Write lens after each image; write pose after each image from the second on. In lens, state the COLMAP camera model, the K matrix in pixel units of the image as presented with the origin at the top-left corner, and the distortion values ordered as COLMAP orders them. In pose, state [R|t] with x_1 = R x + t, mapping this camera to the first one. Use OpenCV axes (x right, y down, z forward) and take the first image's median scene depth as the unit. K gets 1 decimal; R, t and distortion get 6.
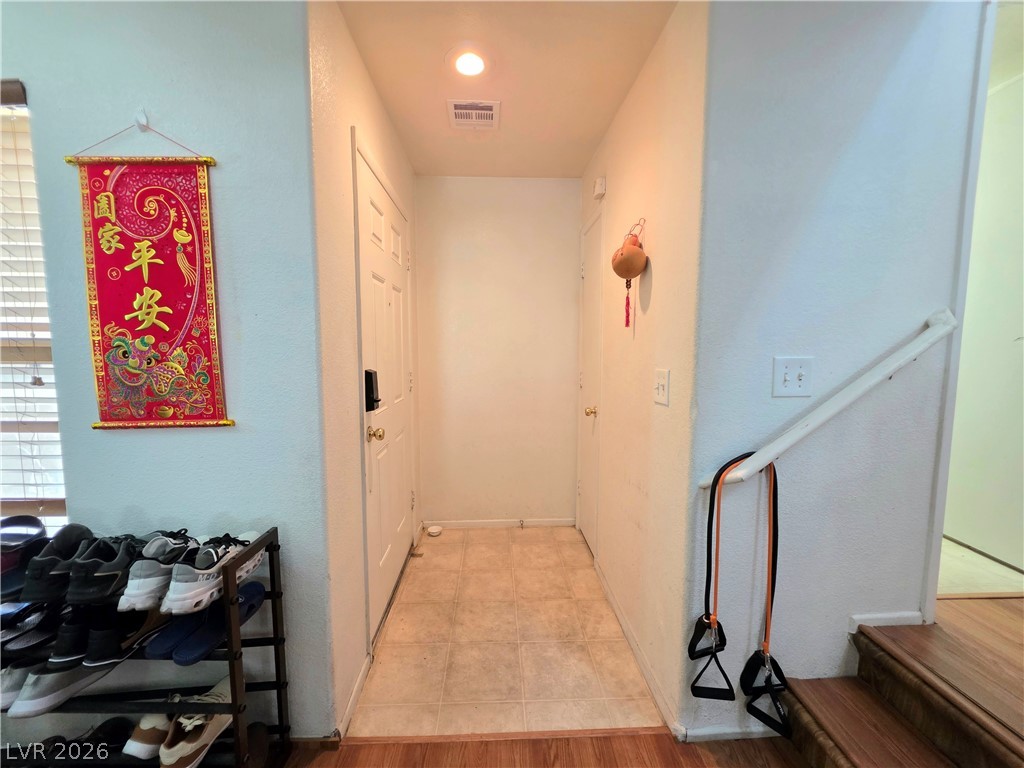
lens RADIAL K [[410.2, 0, 509.6], [0, 410.2, 384.2], [0, 0, 1]] dist [0.001787, 0.000142]
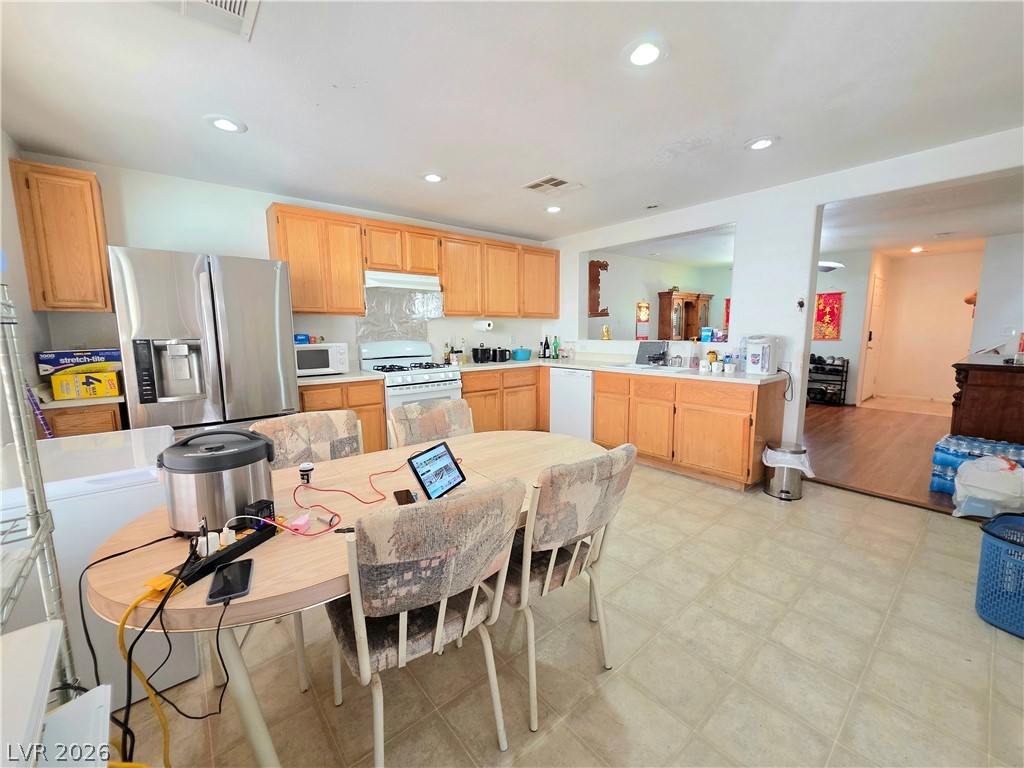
lens RADIAL K [[410.2, 0, 509.6], [0, 410.2, 384.2], [0, 0, 1]] dist [0.001787, 0.000142]
pose [[0.602815, 0.103016, -0.791203, 1.062219], [-0.063956, 0.994678, 0.080780, 0.538059], [0.795314, 0.001906, 0.606195, -5.913922]]
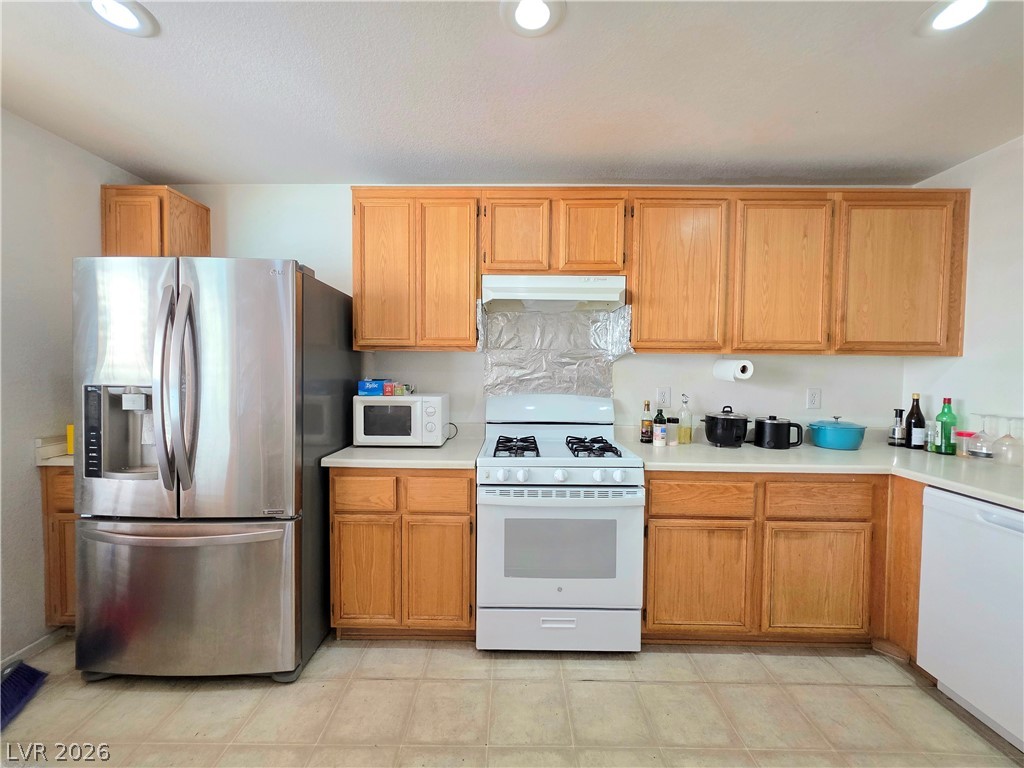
lens RADIAL K [[410.2, 0, 509.6], [0, 410.2, 384.2], [0, 0, 1]] dist [0.001787, 0.000142]
pose [[-0.054811, 0.035393, -0.997869, -0.320566], [-0.097335, 0.994423, 0.040617, 0.397569], [0.993741, 0.099354, -0.051060, -4.633302]]
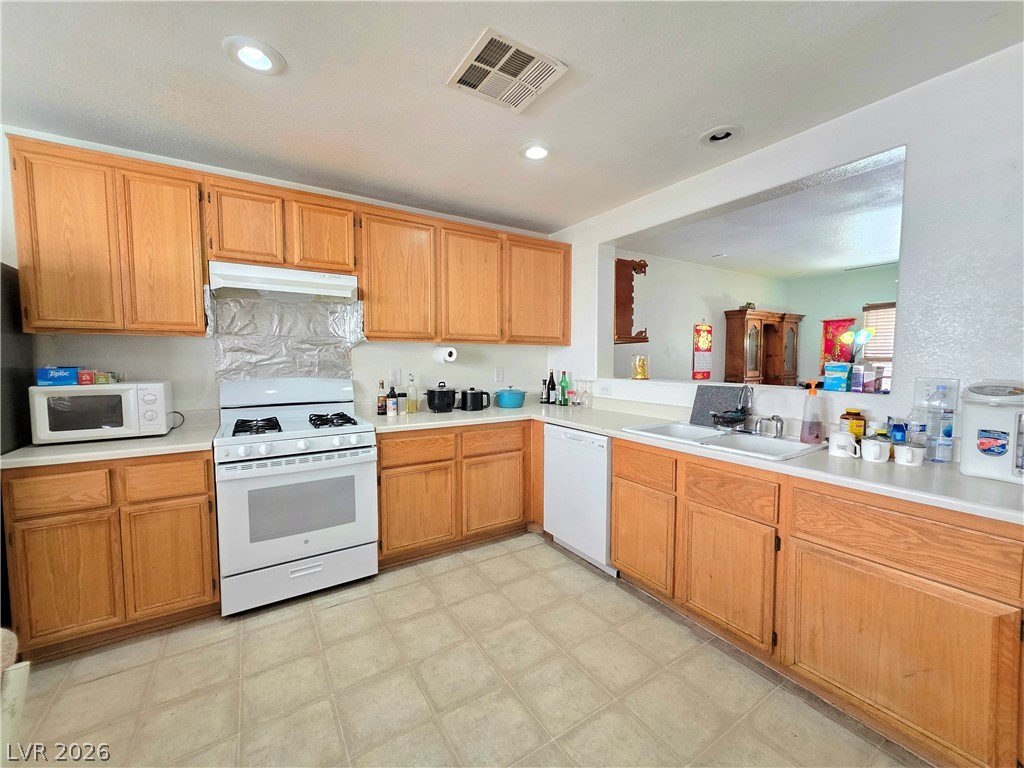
lens RADIAL K [[410.2, 0, 509.6], [0, 410.2, 384.2], [0, 0, 1]] dist [0.001787, 0.000142]
pose [[0.496830, 0.058178, -0.865896, 0.144885], [-0.079252, 0.996623, 0.021488, 0.404678], [0.864222, 0.057948, 0.499763, -4.619220]]
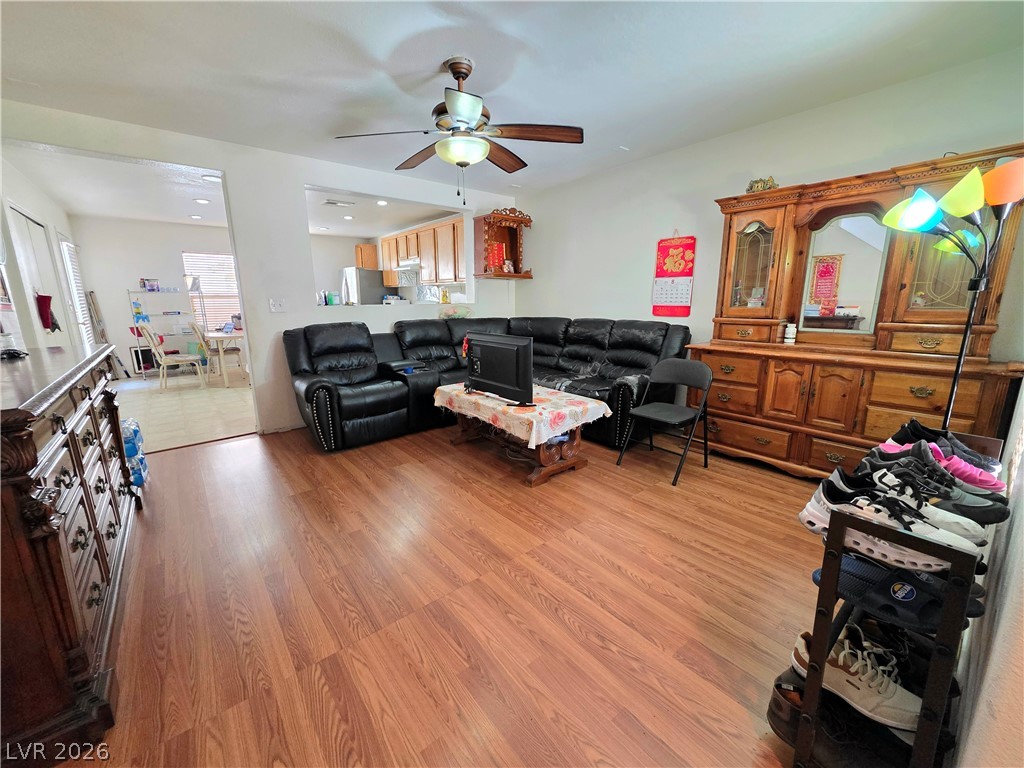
lens RADIAL K [[410.2, 0, 509.6], [0, 410.2, 384.2], [0, 0, 1]] dist [0.001787, 0.000142]
pose [[-0.798707, 0.132121, -0.587037, 0.300811], [-0.046101, 0.959292, 0.278626, -0.030276], [0.599952, 0.249604, -0.760102, 1.022183]]
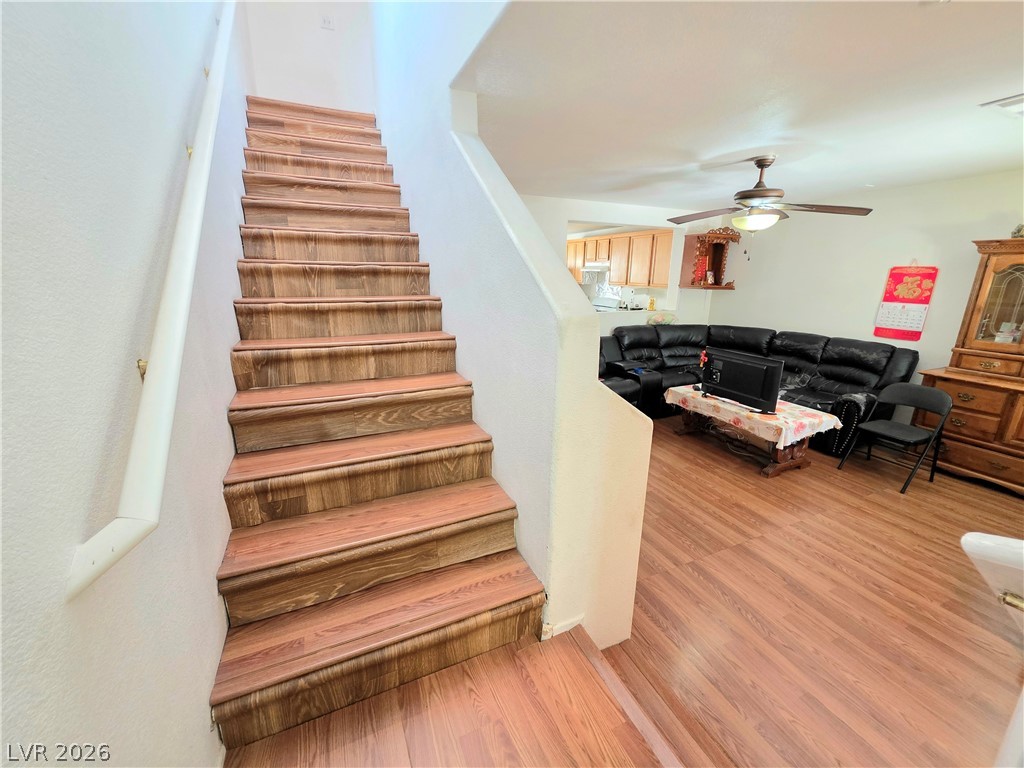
lens RADIAL K [[411.1, 0, 512.0], [0, 411.1, 384.0], [0, 0, 1]] dist [0.001563, -0.000166]
pose [[-0.927203, 0.092708, -0.362903, 1.591348], [-0.040377, 0.938499, 0.342913, -0.393510], [0.372375, 0.332603, -0.866436, 1.128768]]
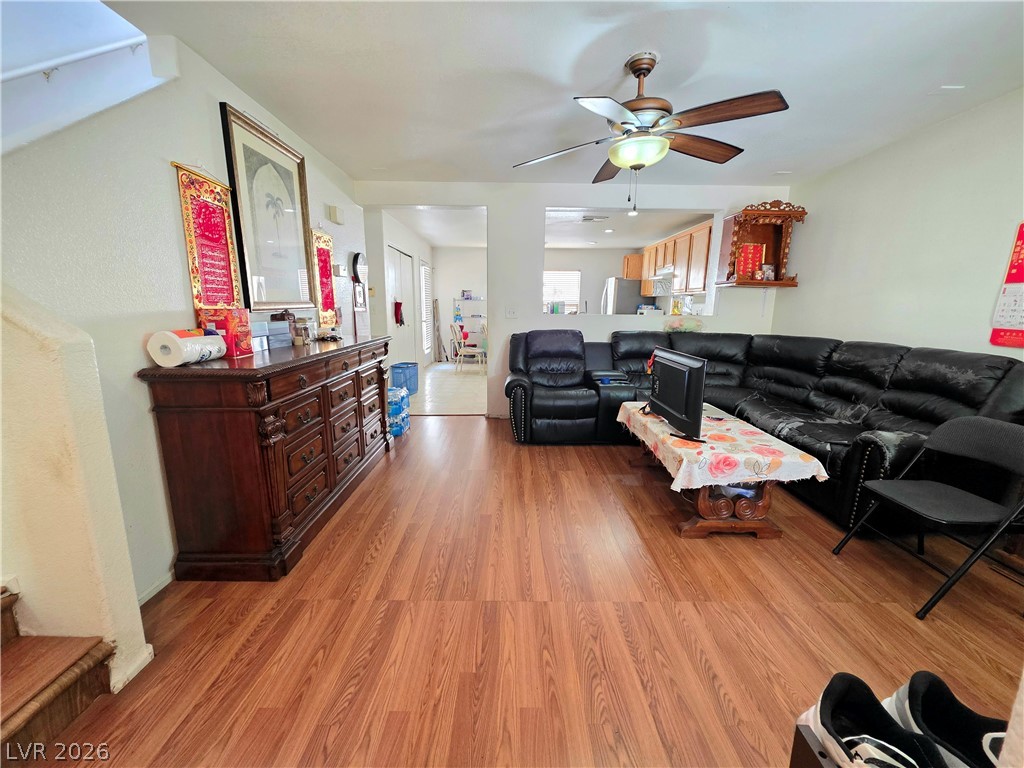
lens RADIAL K [[410.2, 0, 509.6], [0, 410.2, 384.2], [0, 0, 1]] dist [0.001787, 0.000142]
pose [[-0.999178, -0.015767, 0.037340, -0.317630], [-0.004799, 0.960775, 0.277289, -0.058061], [-0.040247, 0.276882, -0.960061, 1.168416]]
